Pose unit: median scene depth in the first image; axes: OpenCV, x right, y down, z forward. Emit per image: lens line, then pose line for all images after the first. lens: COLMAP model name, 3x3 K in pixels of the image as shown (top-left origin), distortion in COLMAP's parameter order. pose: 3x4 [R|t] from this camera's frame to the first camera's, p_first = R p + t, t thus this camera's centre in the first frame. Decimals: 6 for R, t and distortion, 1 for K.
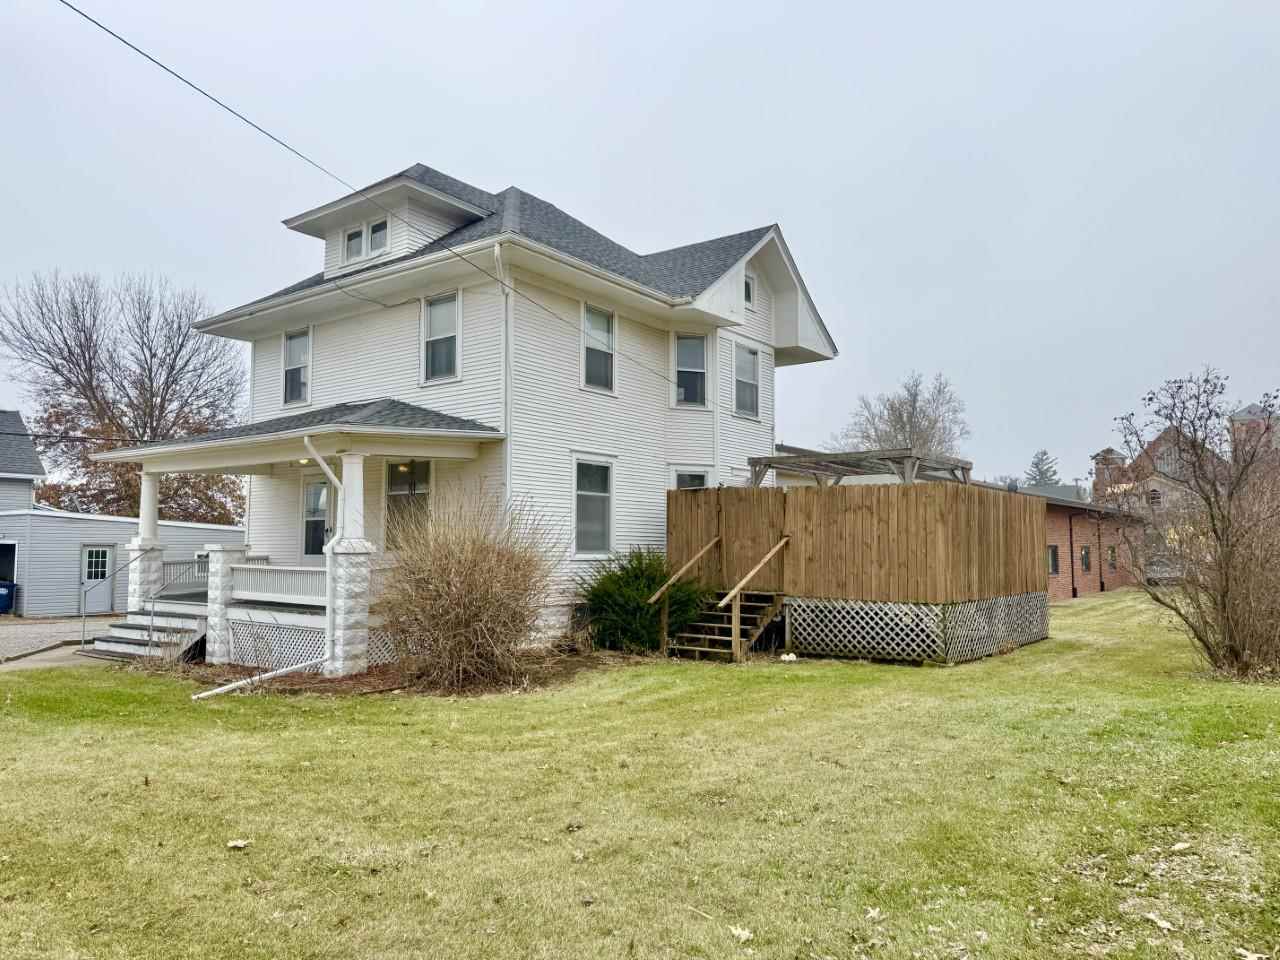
lens RADIAL K [[895.2, 0, 640.0], [0, 895.2, 480.0], [0, 0, 1]] dist [0.092663, -0.133960]
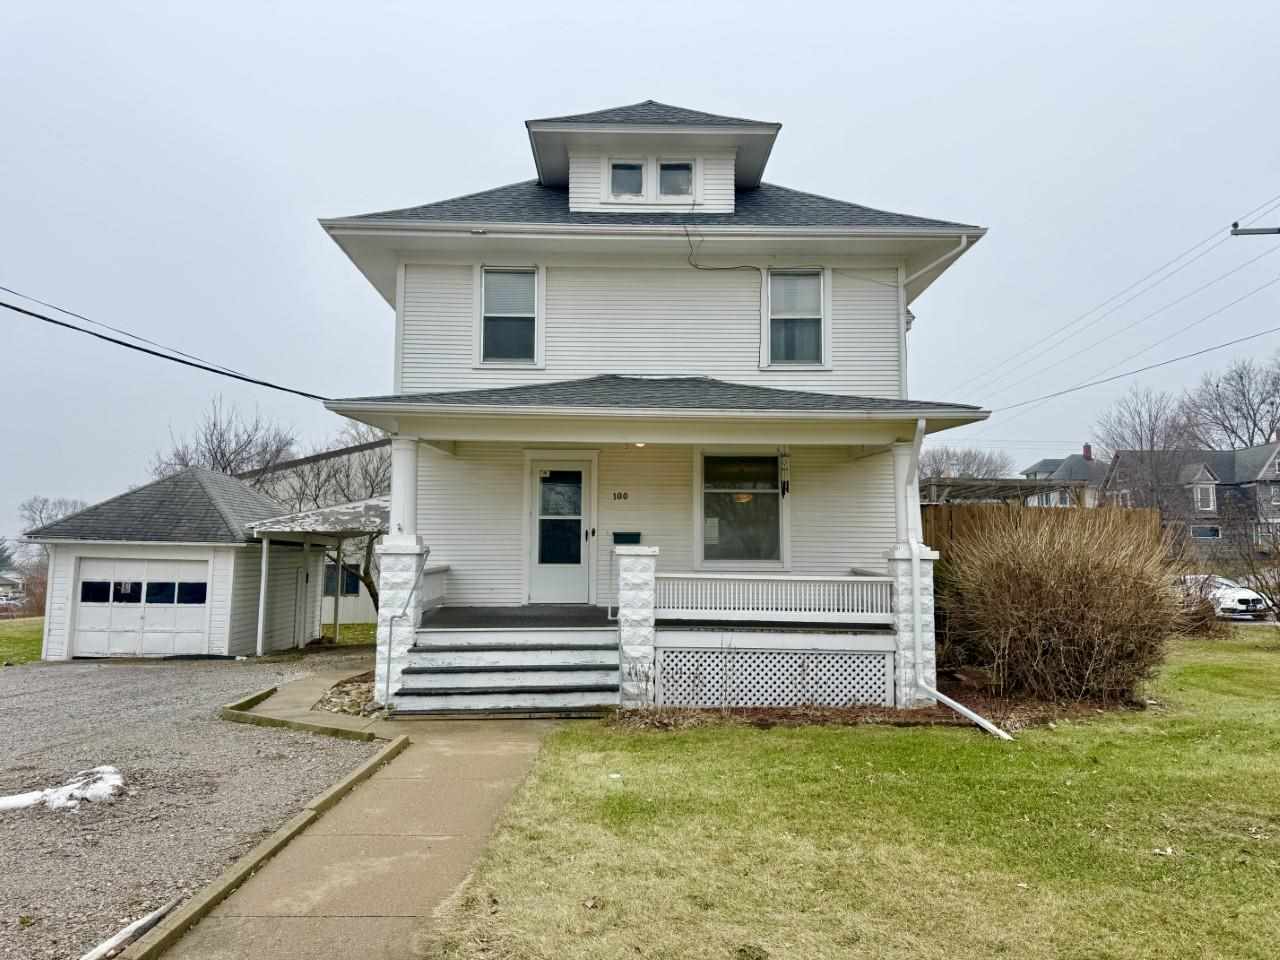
lens RADIAL K [[895.2, 0, 640.0], [0, 895.2, 480.0], [0, 0, 1]] dist [0.092663, -0.133960]
pose [[0.780708, 0.067856, 0.621201, -0.837827], [-0.047259, 0.997651, -0.049584, 0.048789], [-0.623107, 0.009354, 0.782081, 0.393201]]
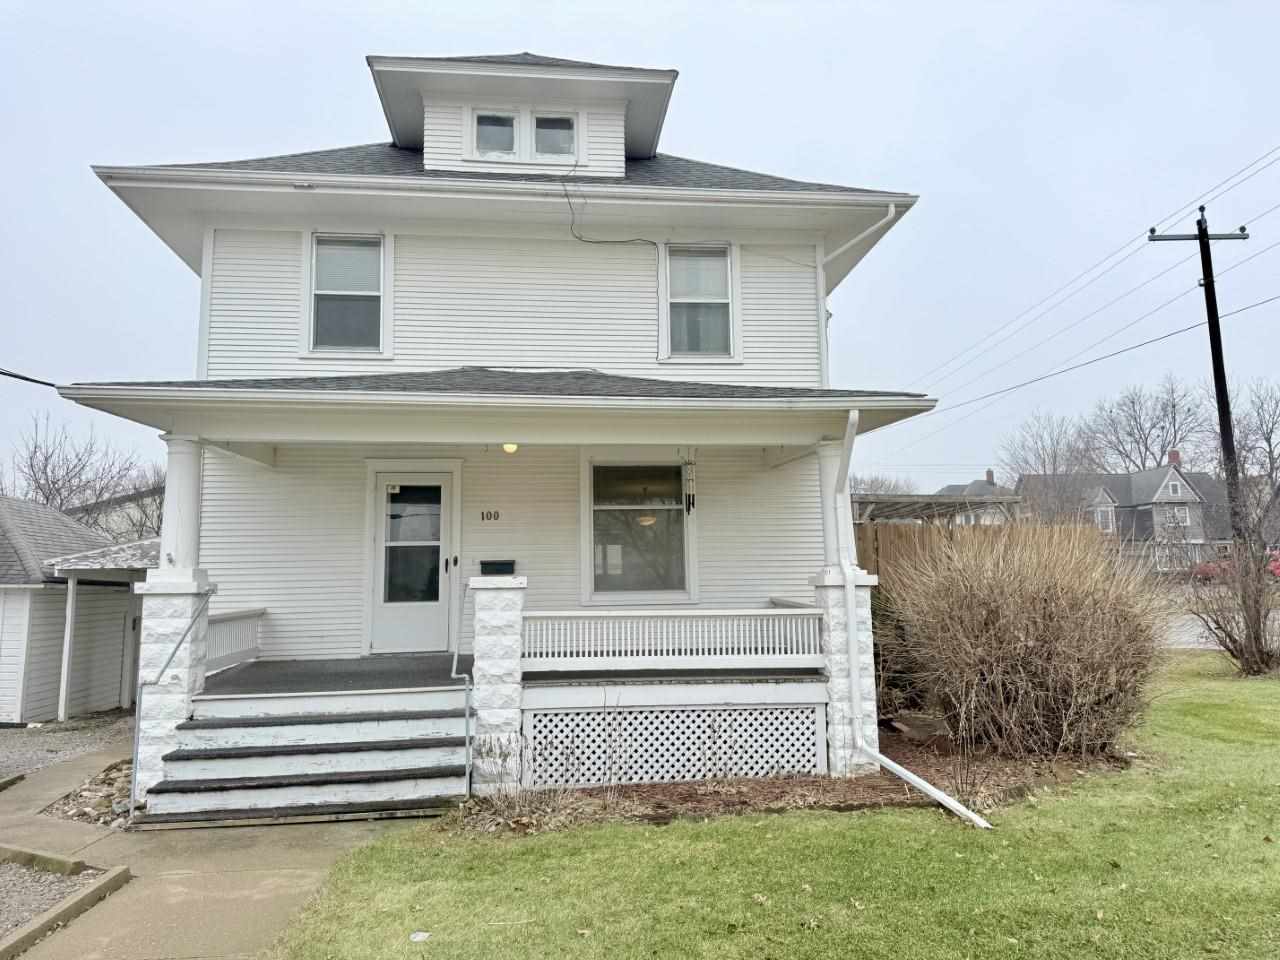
lens RADIAL K [[895.2, 0, 640.0], [0, 895.2, 480.0], [0, 0, 1]] dist [0.092663, -0.133960]
pose [[0.719119, 0.082300, 0.689996, -0.723088], [-0.029021, 0.995652, -0.088511, 0.052947], [-0.694281, 0.043626, 0.718381, 0.488569]]
